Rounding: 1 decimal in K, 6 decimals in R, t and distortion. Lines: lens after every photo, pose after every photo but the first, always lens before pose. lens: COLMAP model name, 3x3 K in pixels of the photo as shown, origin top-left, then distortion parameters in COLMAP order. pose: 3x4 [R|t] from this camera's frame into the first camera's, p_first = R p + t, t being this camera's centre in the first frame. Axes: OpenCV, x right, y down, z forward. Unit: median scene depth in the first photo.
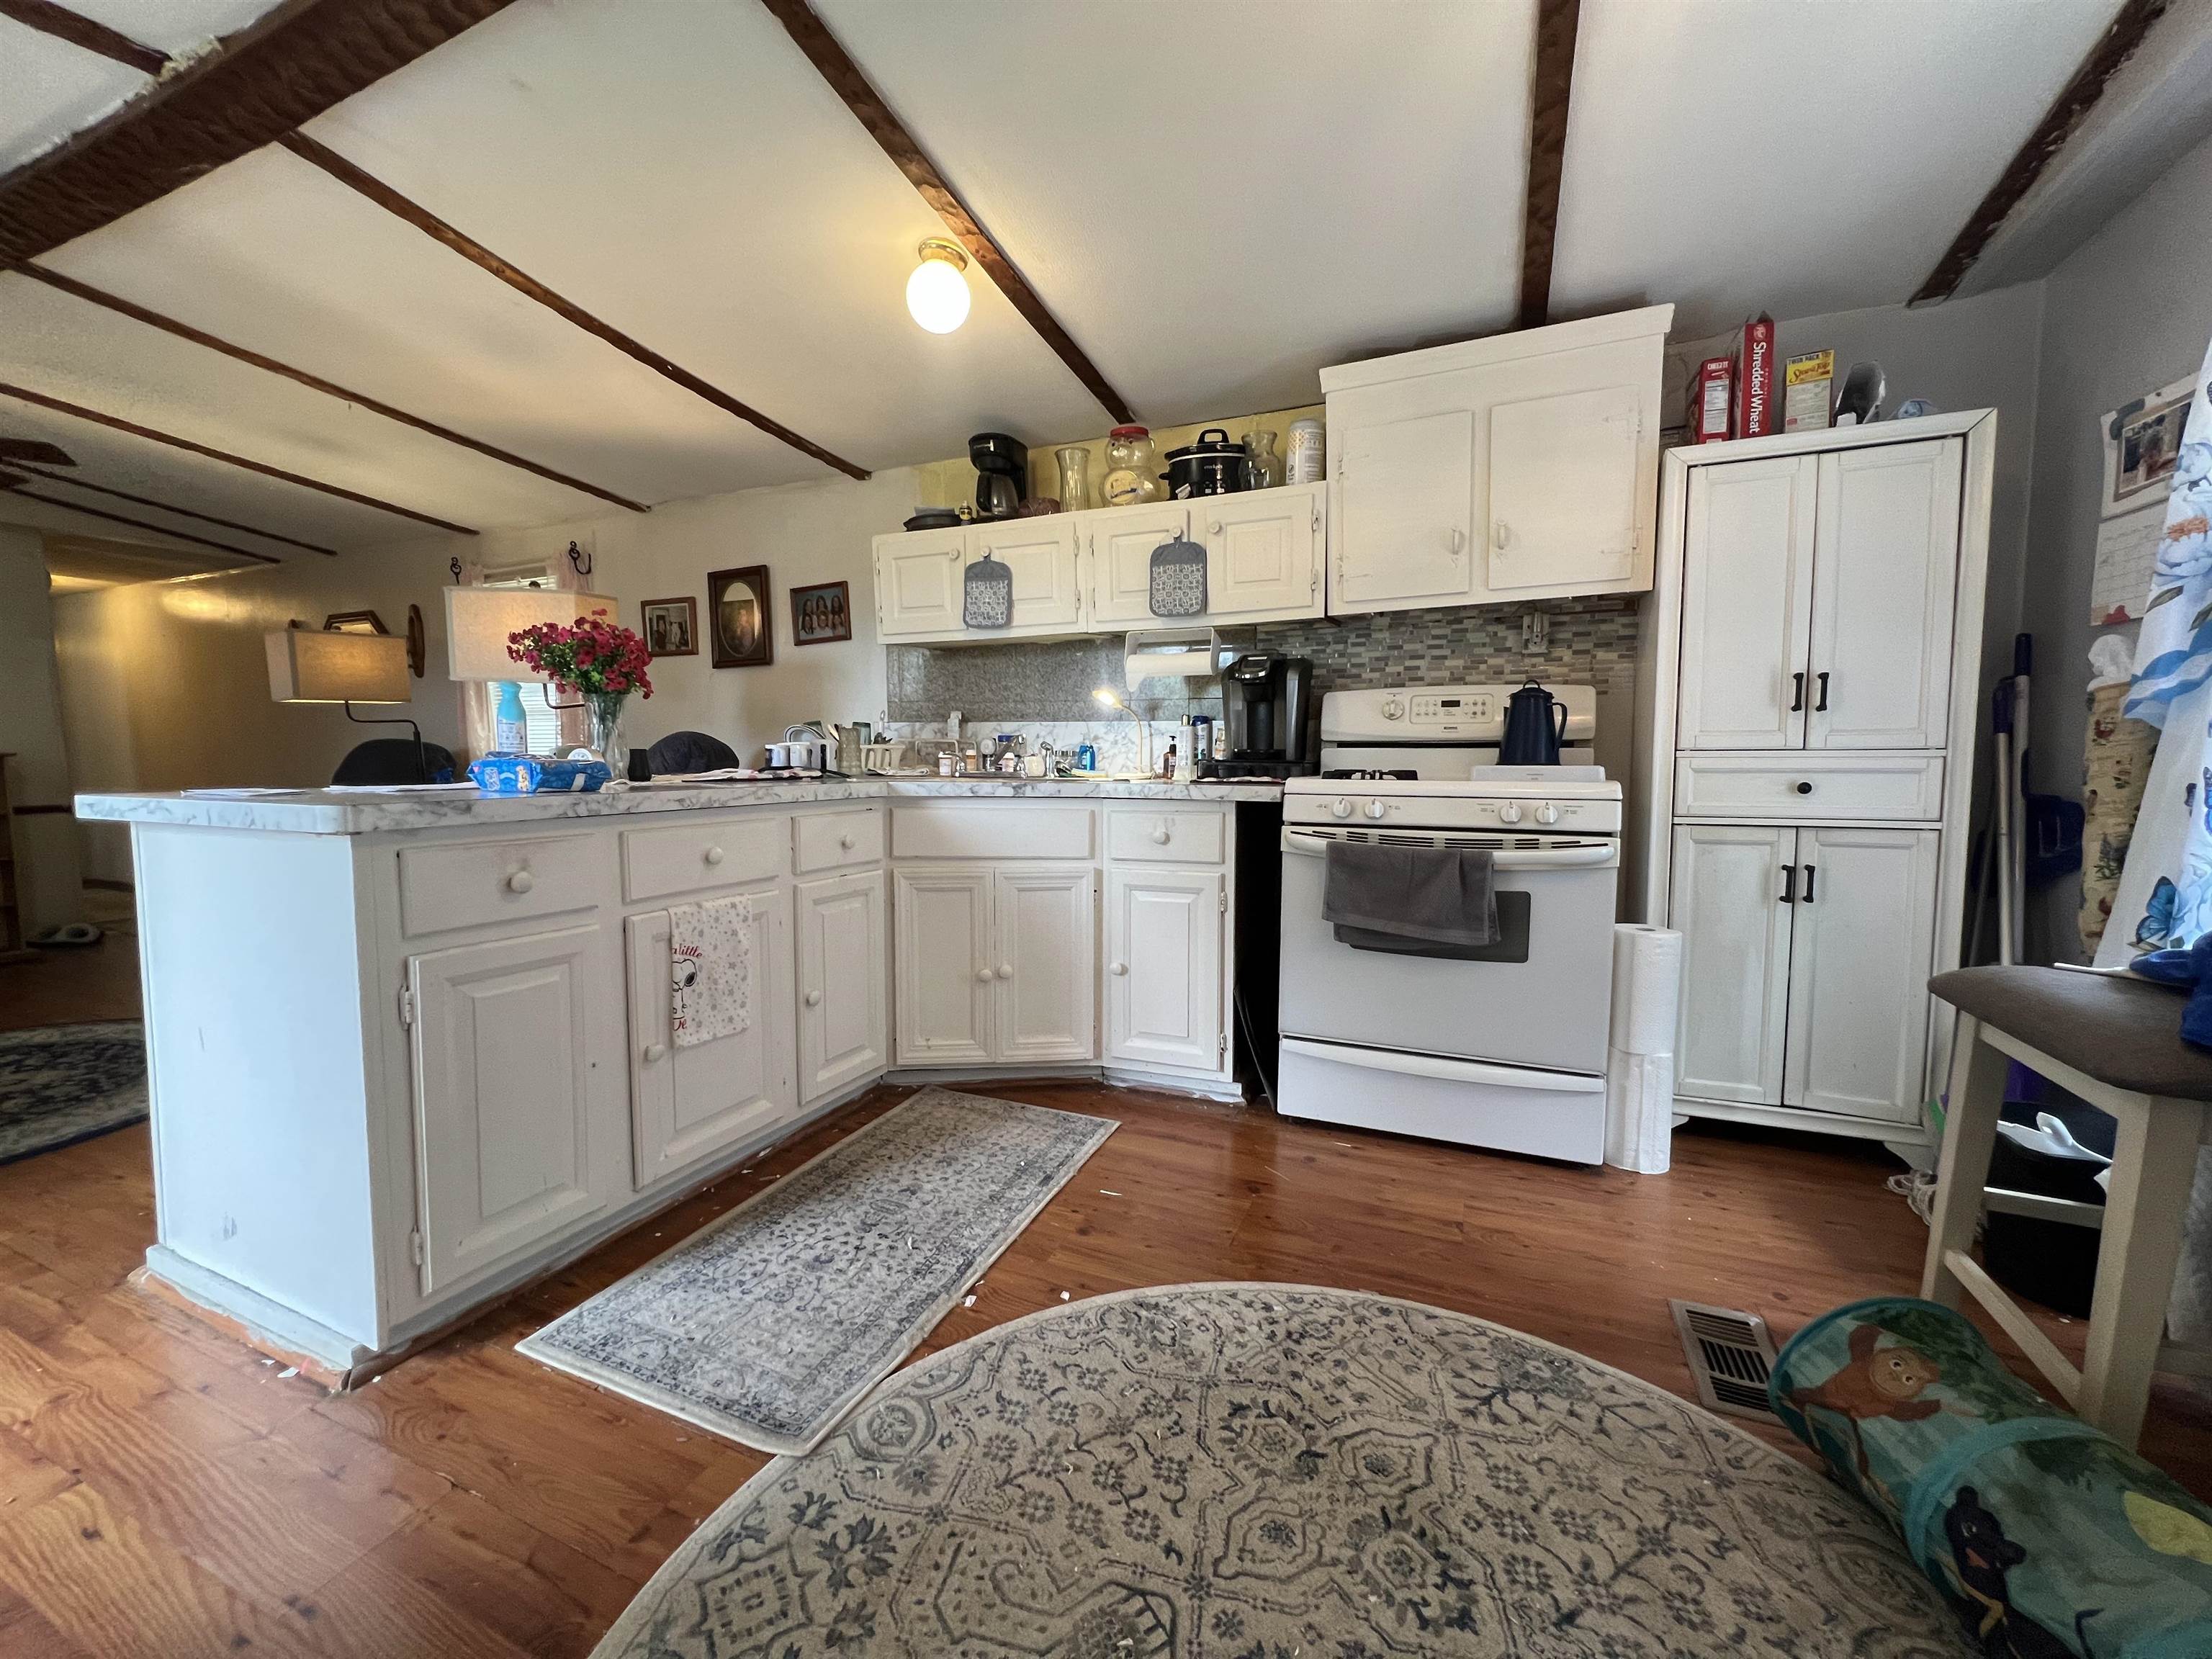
lens RADIAL K [[887.3, 0, 1105.7], [0, 887.3, 840.1], [0, 0, 1]] dist [0.000761, -0.000033]
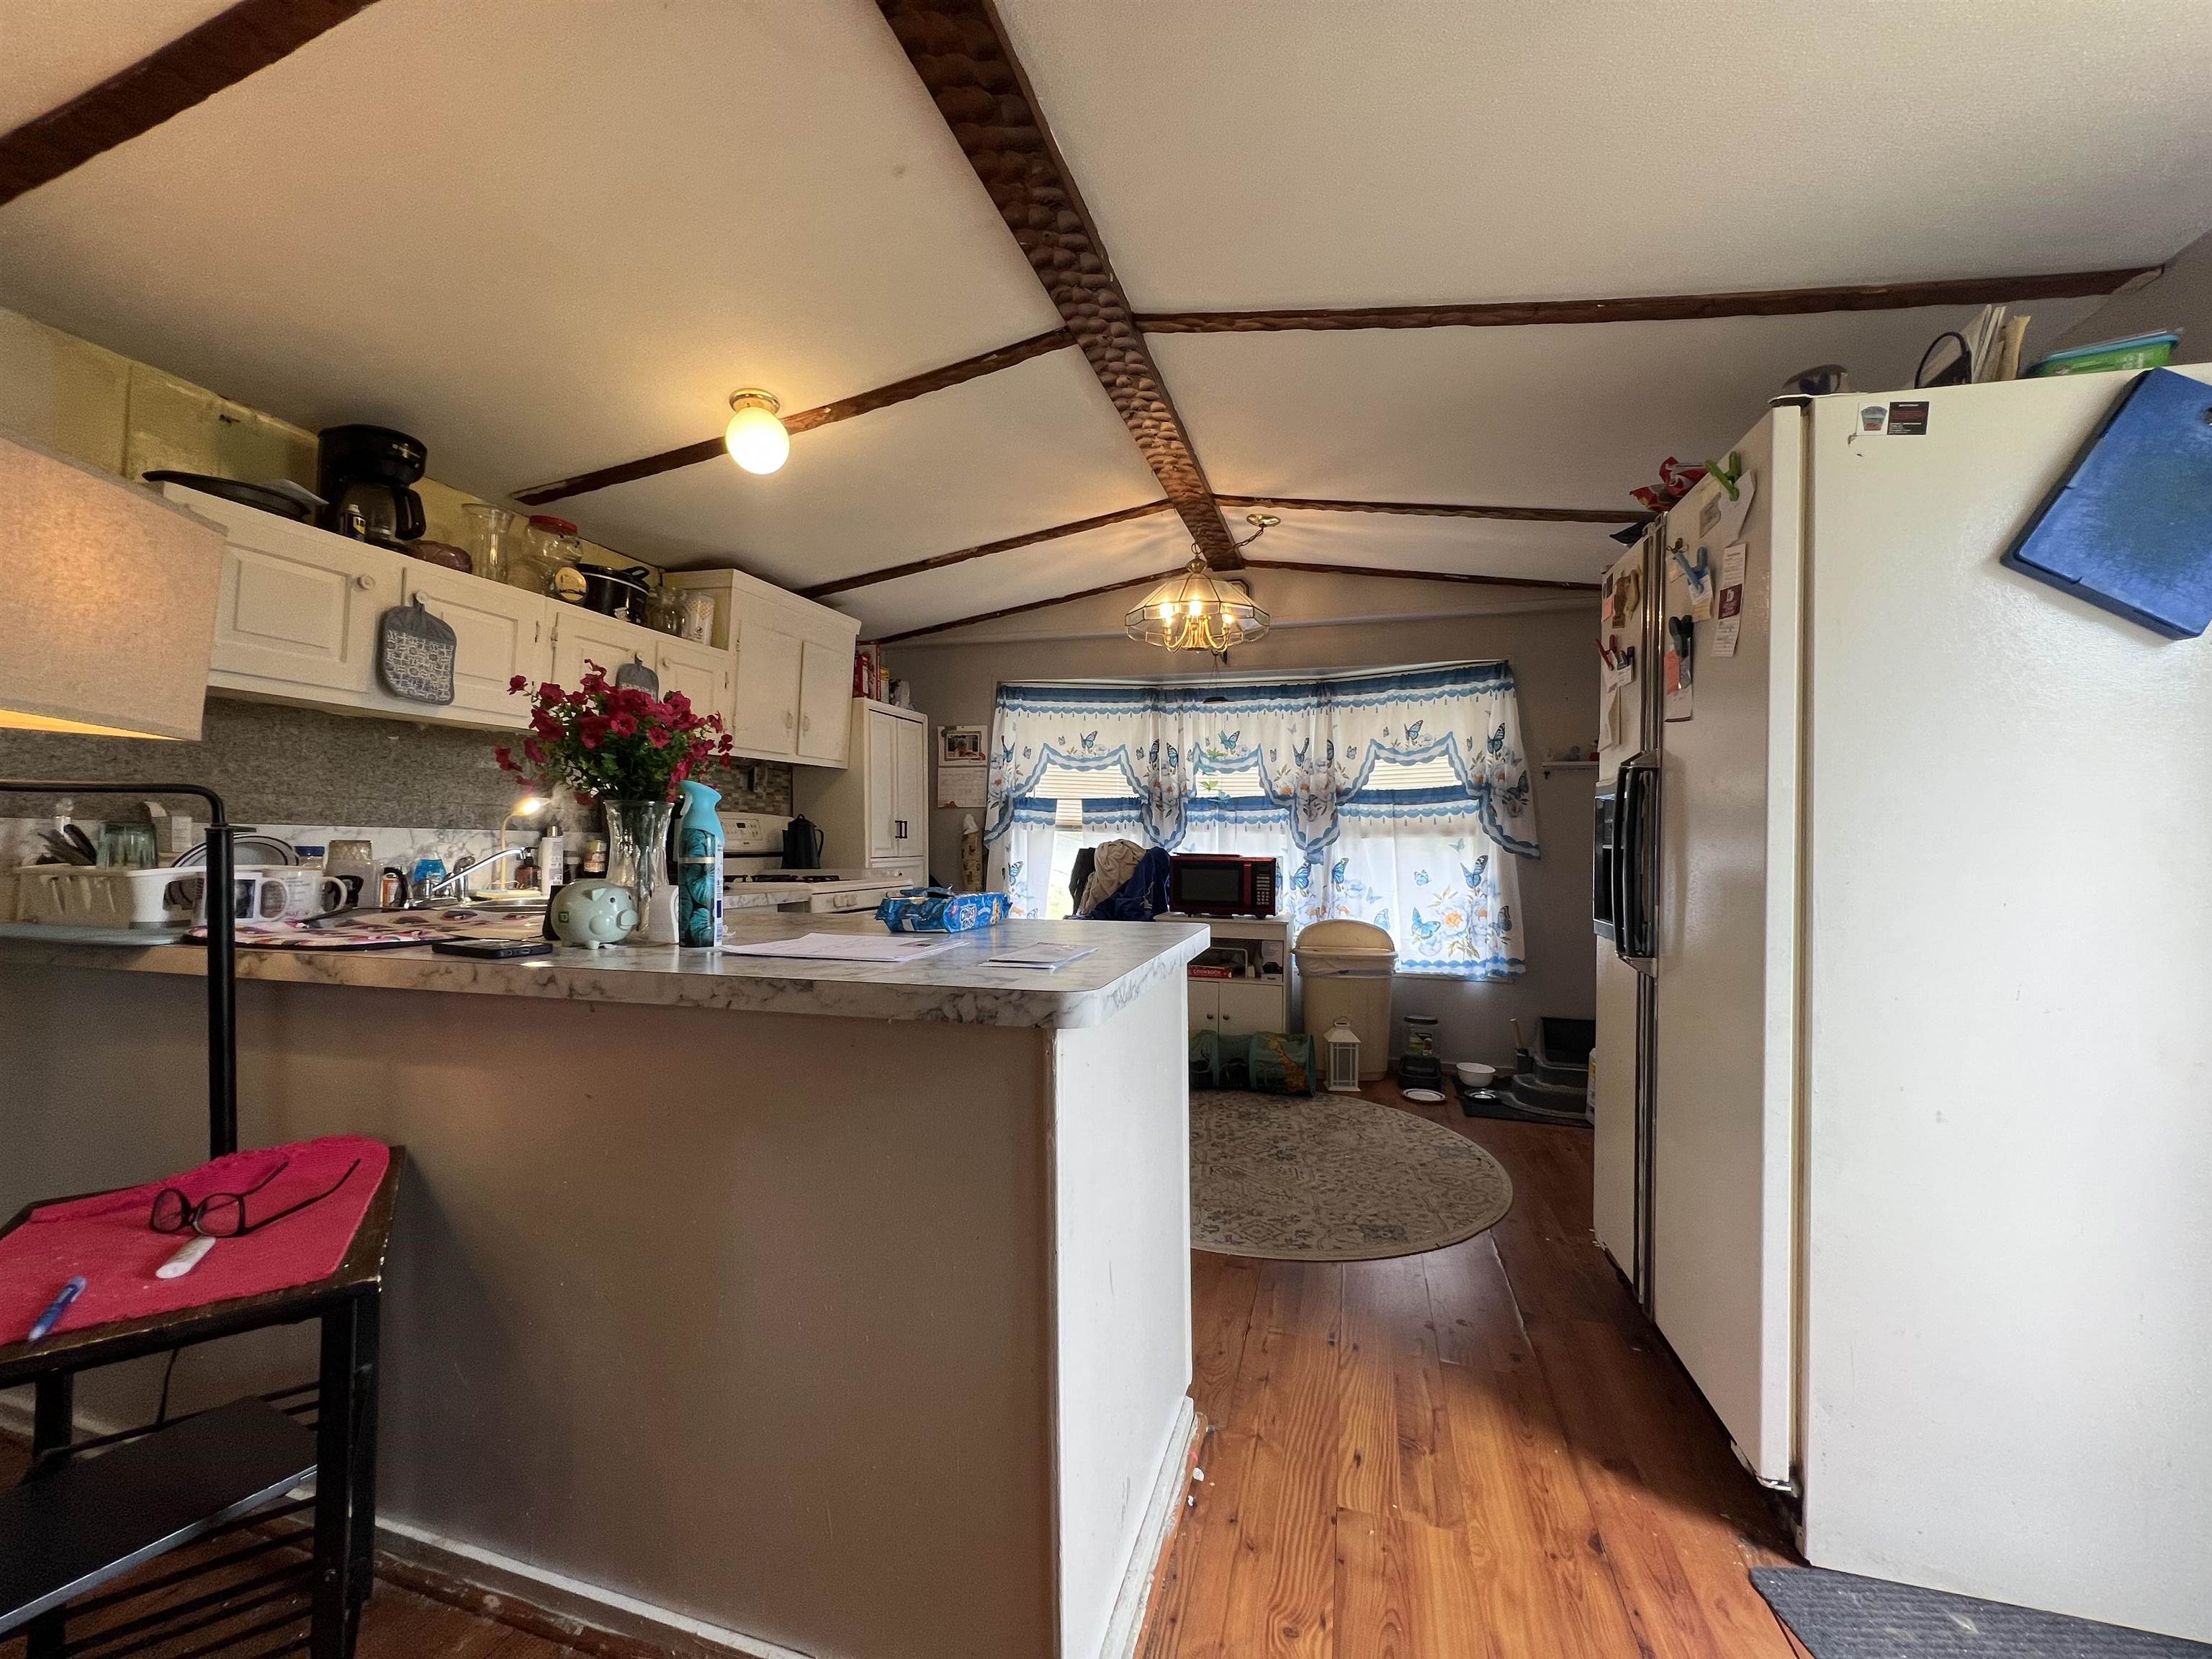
lens RADIAL K [[887.3, 0, 1105.7], [0, 887.3, 840.1], [0, 0, 1]] dist [0.000761, -0.000033]
pose [[-0.137256, 0.002525, 0.990532, -1.102087], [0.092567, 0.995653, 0.010289, -0.097678], [-0.986201, 0.093102, -0.136893, 0.667635]]
